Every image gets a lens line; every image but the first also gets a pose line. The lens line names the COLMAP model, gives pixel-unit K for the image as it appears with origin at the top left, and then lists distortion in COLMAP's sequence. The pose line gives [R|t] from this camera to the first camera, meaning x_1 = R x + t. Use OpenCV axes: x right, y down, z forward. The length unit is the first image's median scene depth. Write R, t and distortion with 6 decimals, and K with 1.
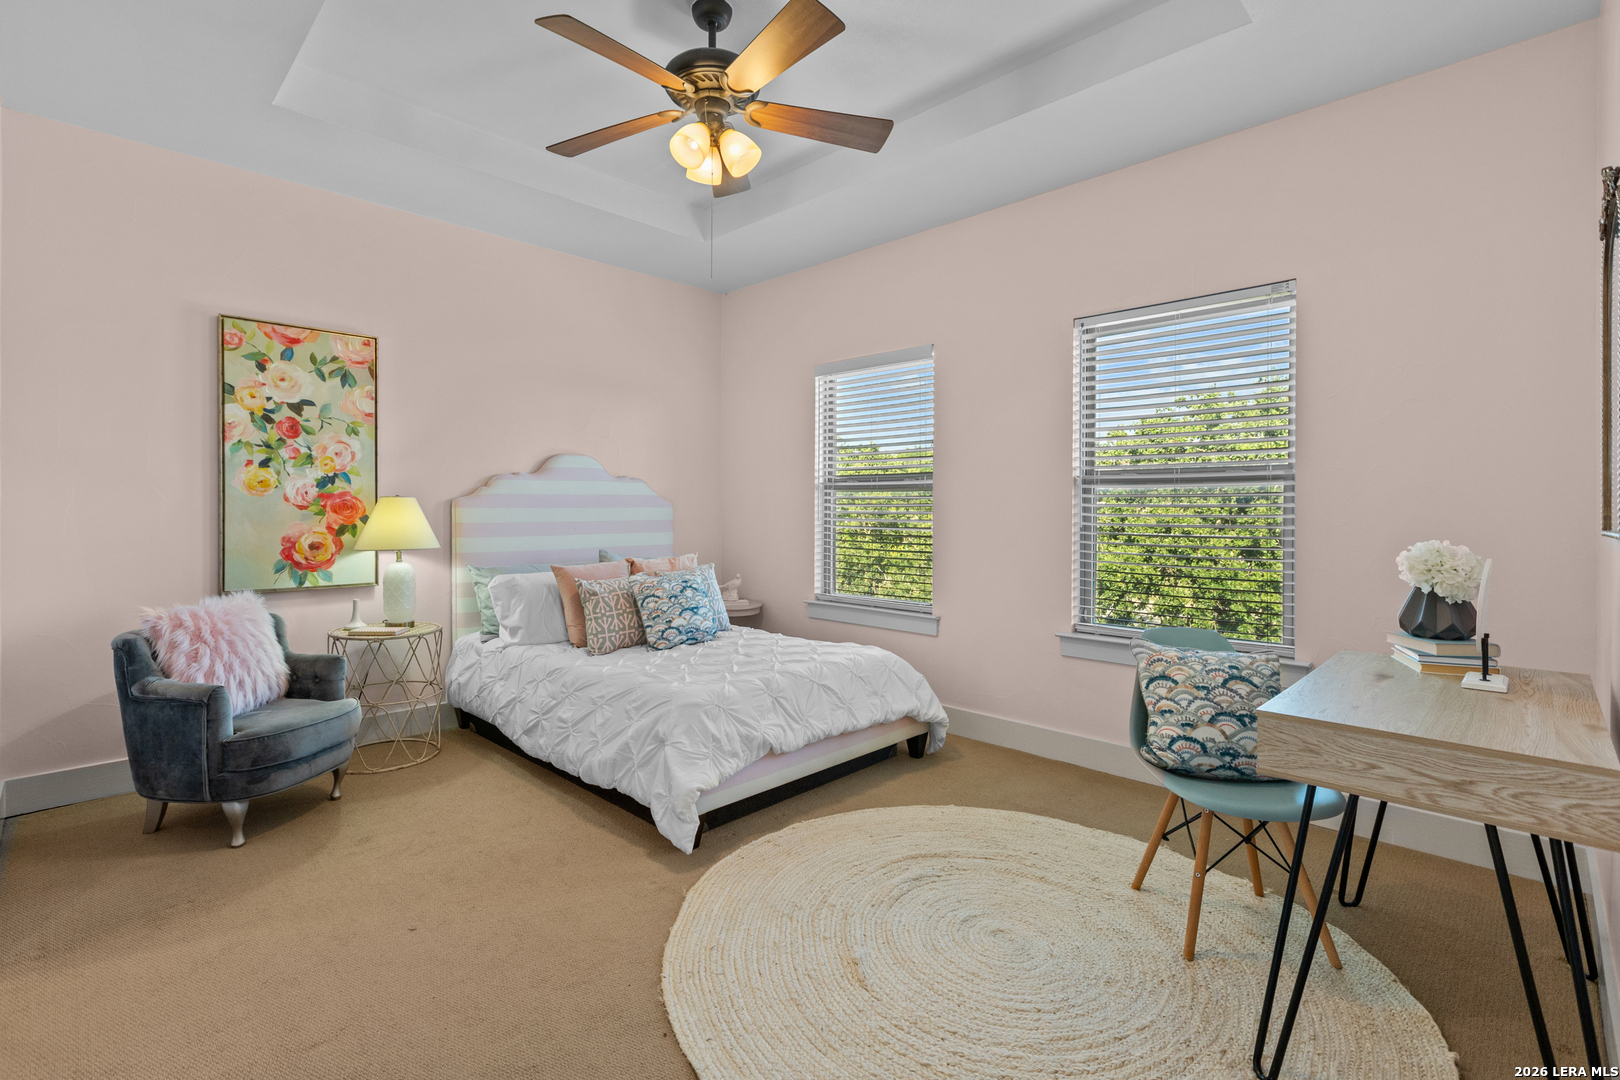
lens RADIAL K [[728.8, 0, 816.2], [0, 728.8, 505.1], [0, 0, 1]] dist [-0.006204, 0.000179]
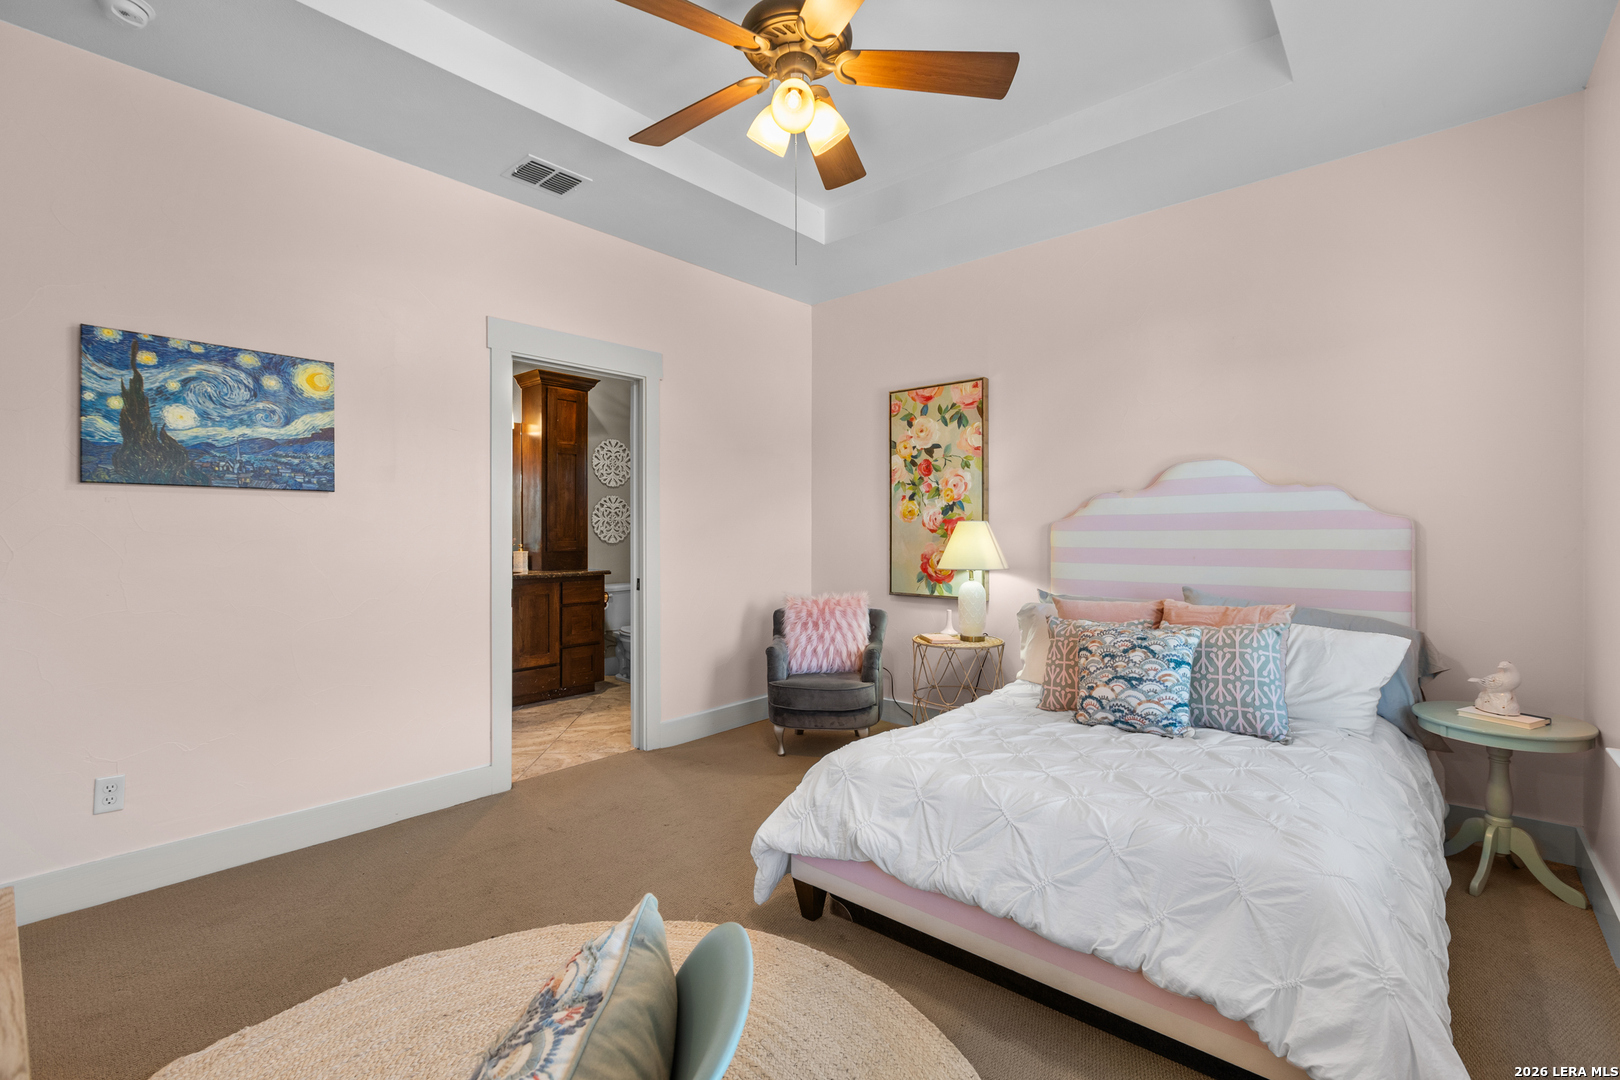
lens RADIAL K [[728.8, 0, 810.4], [0, 728.8, 541.2], [0, 0, 1]] dist [-0.006204, 0.000179]
pose [[0.059172, 0.012595, -0.998168, 0.525945], [0.006729, 0.999893, 0.013016, 0.003093], [0.998225, -0.007487, 0.059080, 0.714385]]
